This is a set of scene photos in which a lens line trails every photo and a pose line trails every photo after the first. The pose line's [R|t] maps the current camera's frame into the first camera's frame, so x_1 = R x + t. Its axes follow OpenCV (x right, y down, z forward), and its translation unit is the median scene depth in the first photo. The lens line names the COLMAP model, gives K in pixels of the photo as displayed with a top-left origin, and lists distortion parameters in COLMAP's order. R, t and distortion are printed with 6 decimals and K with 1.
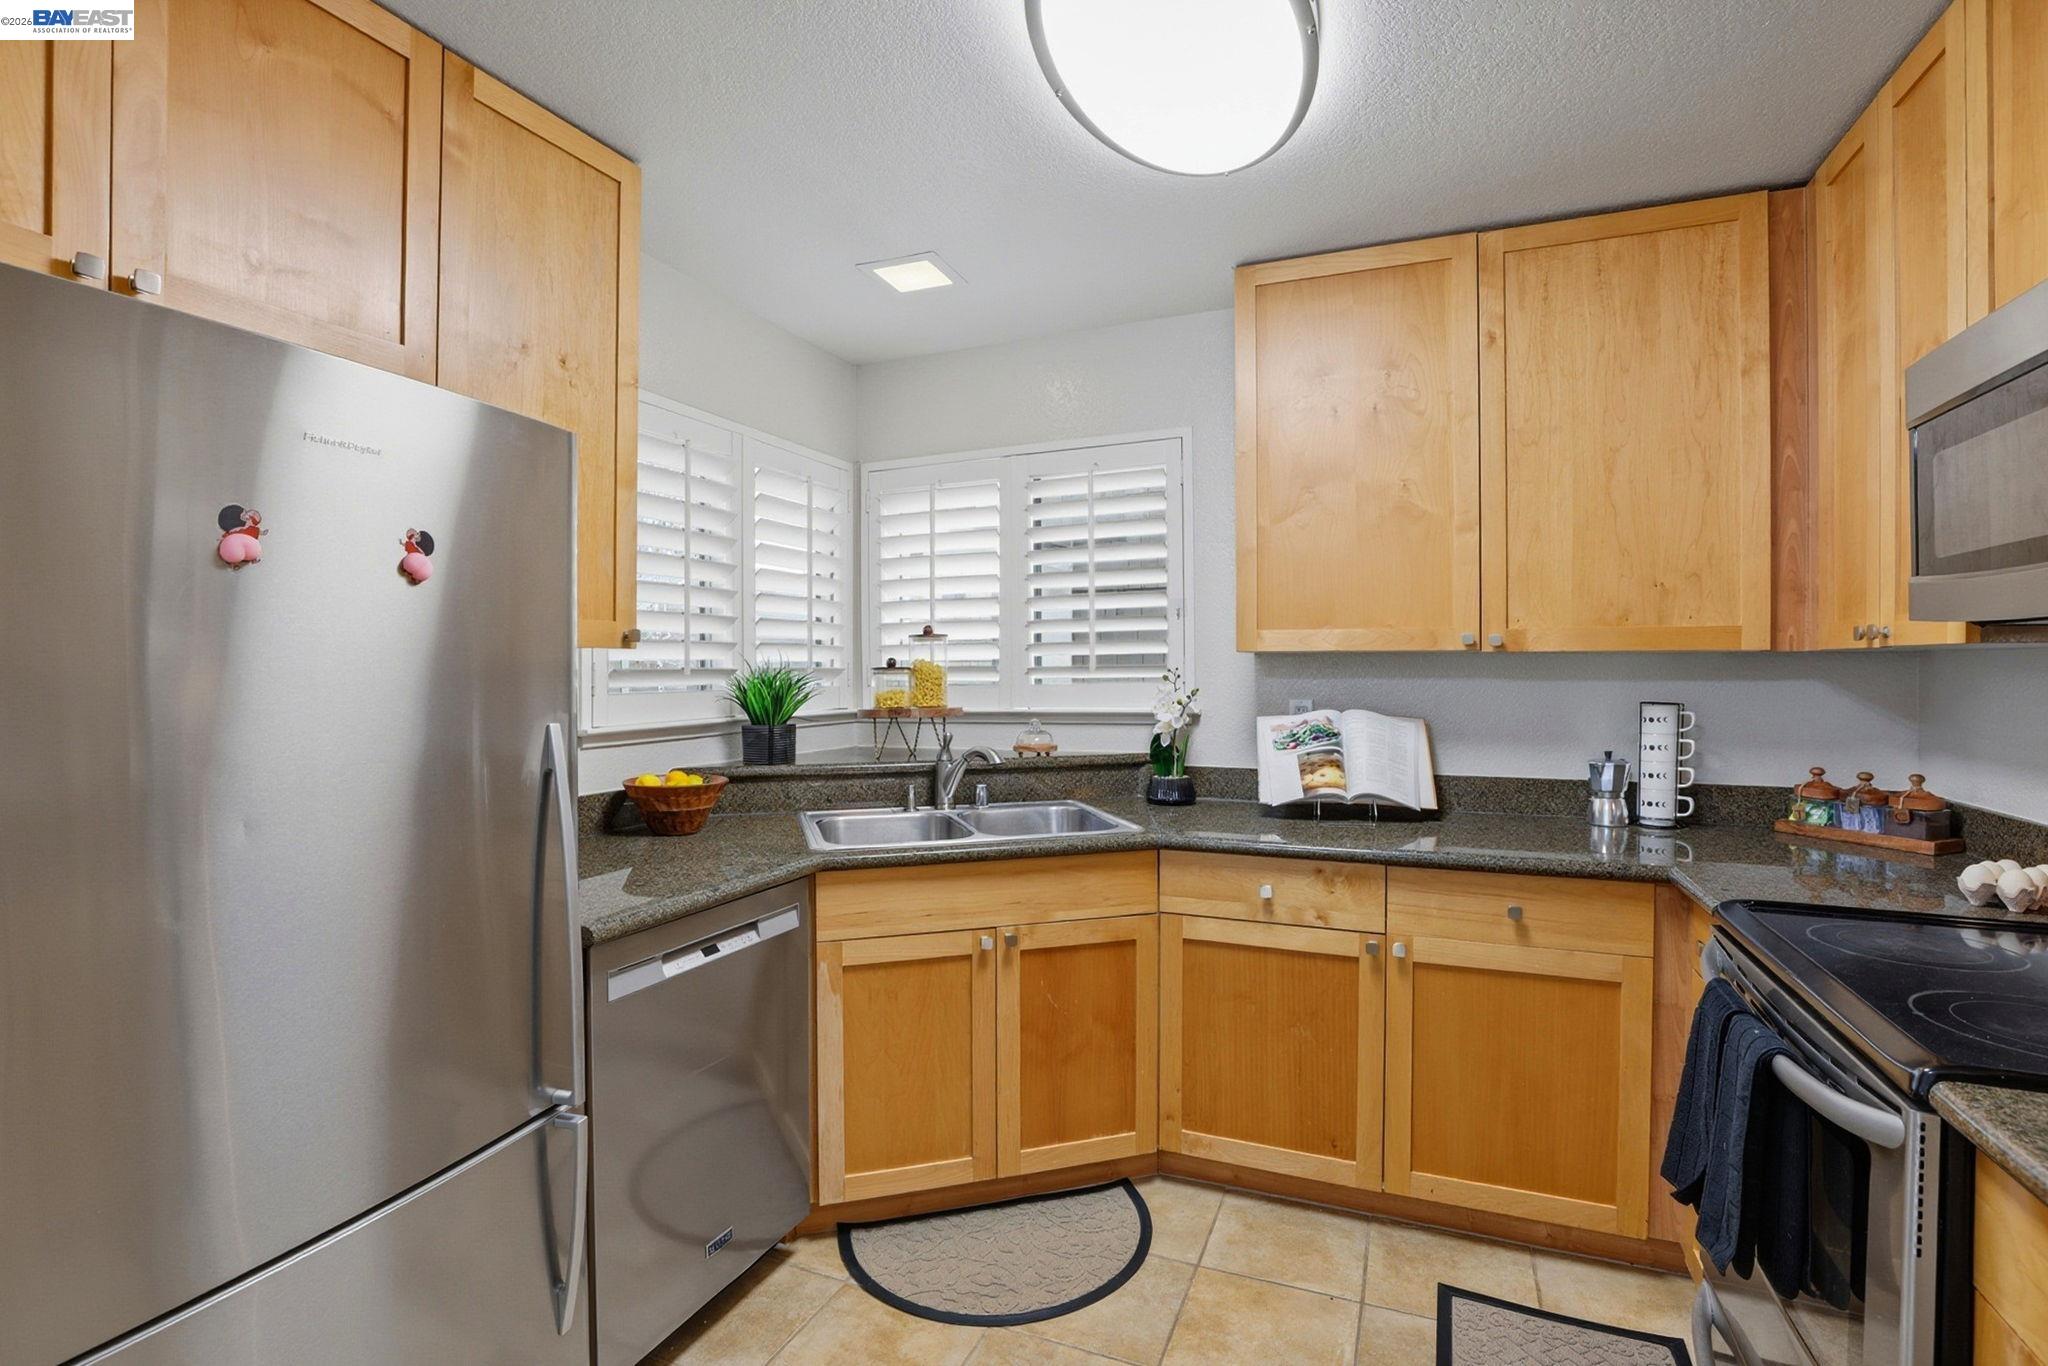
lens RADIAL K [[951.5, 0, 1011.9], [0, 951.5, 670.8], [0, 0, 1]] dist [-0.038270, 0.009843]
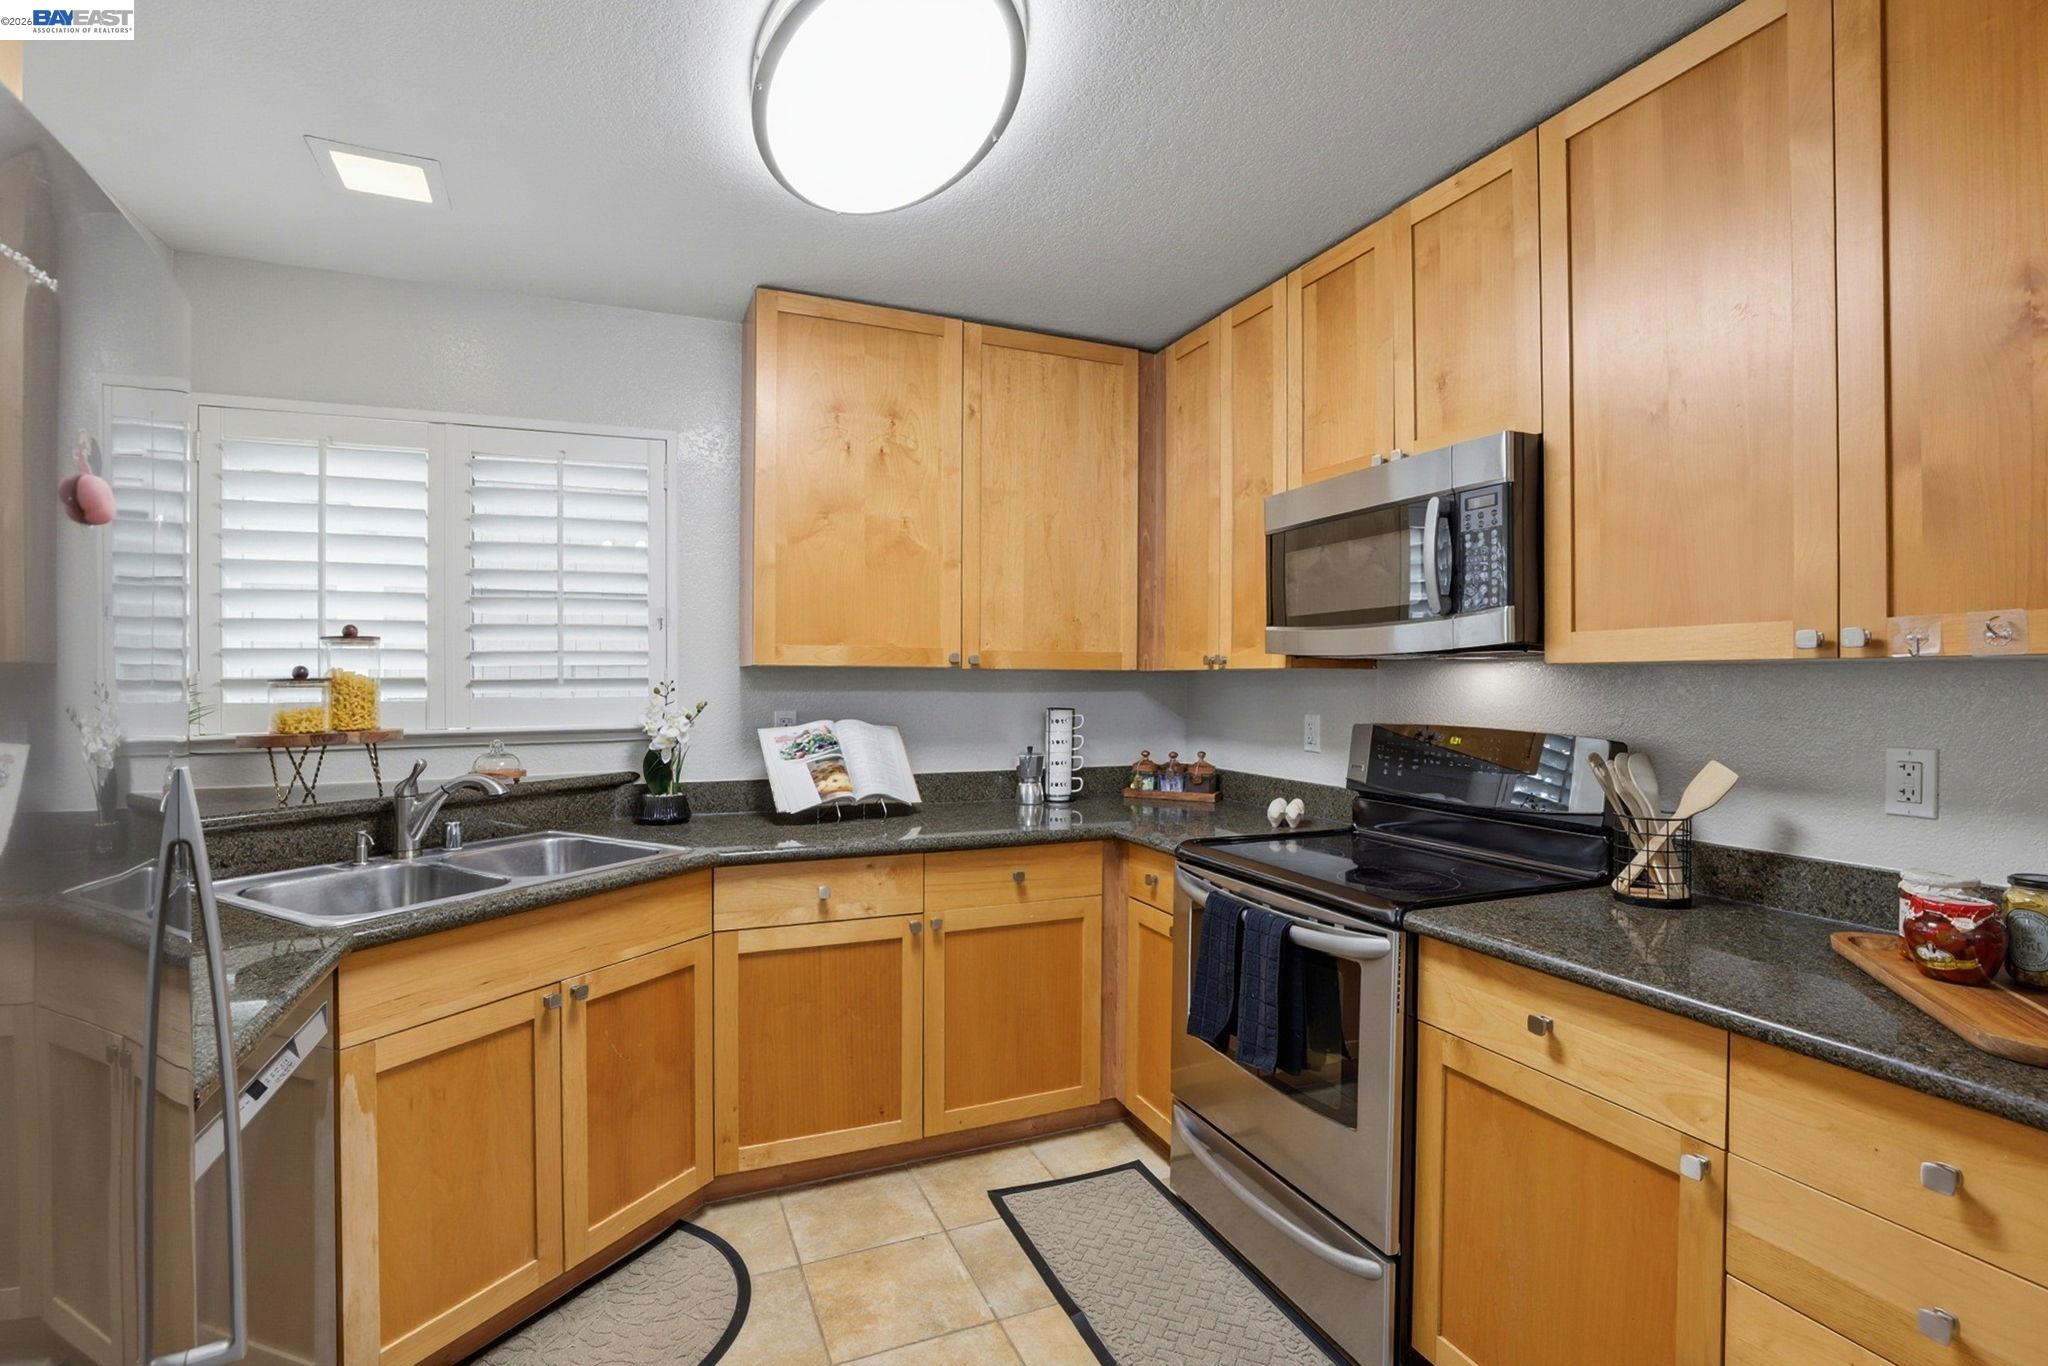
lens RADIAL K [[951.5, 0, 1018.0], [0, 951.5, 682.1], [0, 0, 1]] dist [-0.038270, 0.009843]
pose [[0.694505, 0.002530, 0.719484, -0.339424], [-0.000973, 0.999996, -0.002577, 0.000219], [-0.719488, 0.001090, 0.694504, 0.105786]]
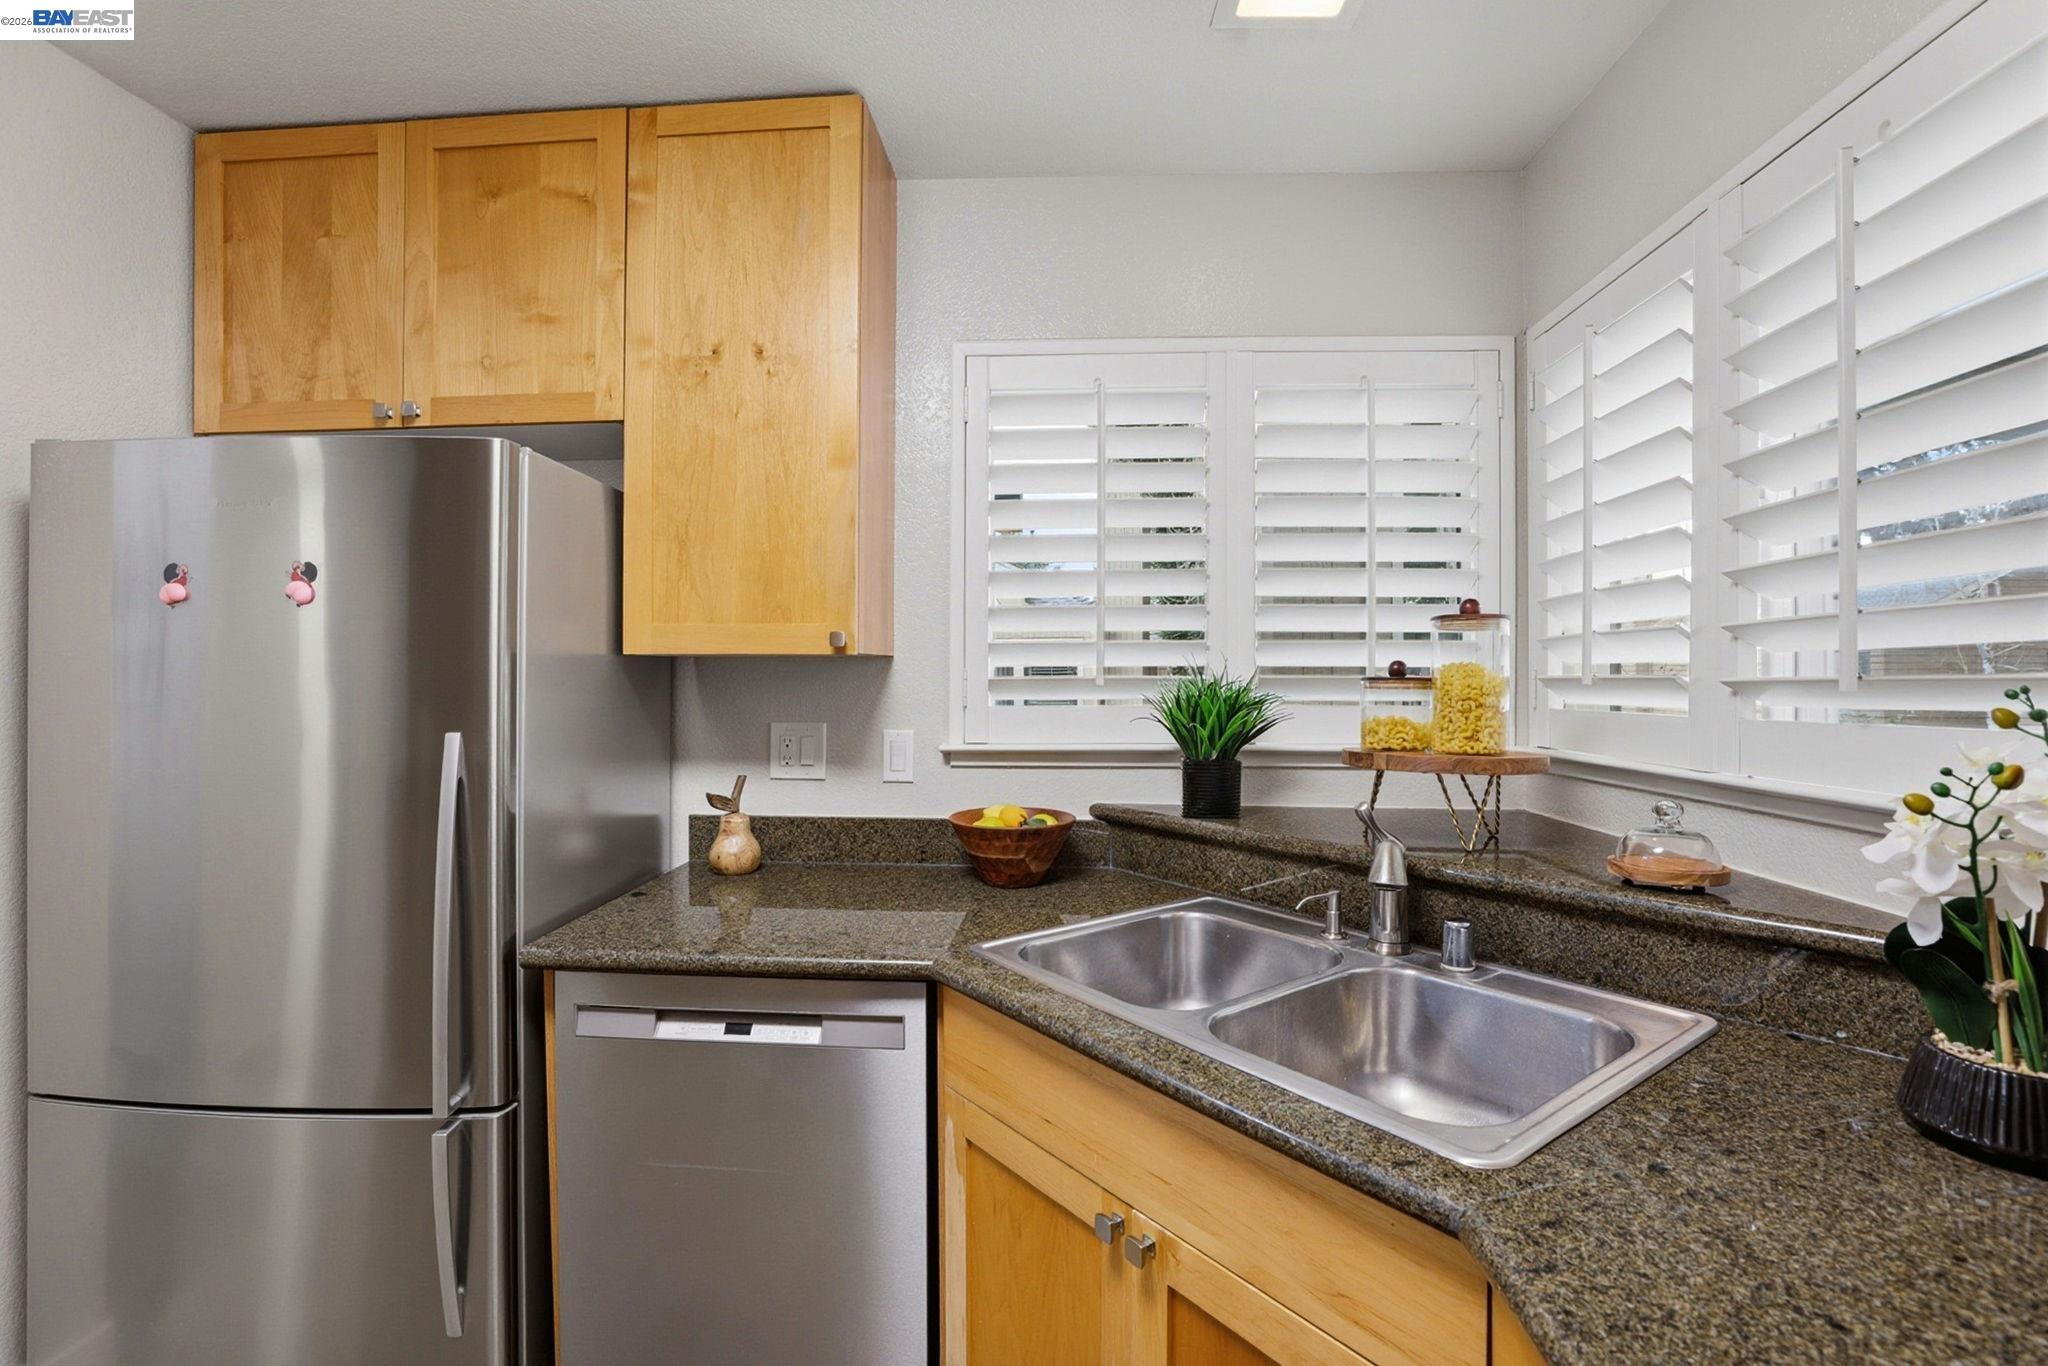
lens RADIAL K [[951.5, 0, 1022.4], [0, 951.5, 676.1], [0, 0, 1]] dist [-0.038270, 0.009843]
pose [[0.338288, 0.003665, -0.941036, 0.419635], [-0.003665, 0.999990, 0.002577, -0.006071], [0.941036, 0.002577, 0.338298, 0.772578]]
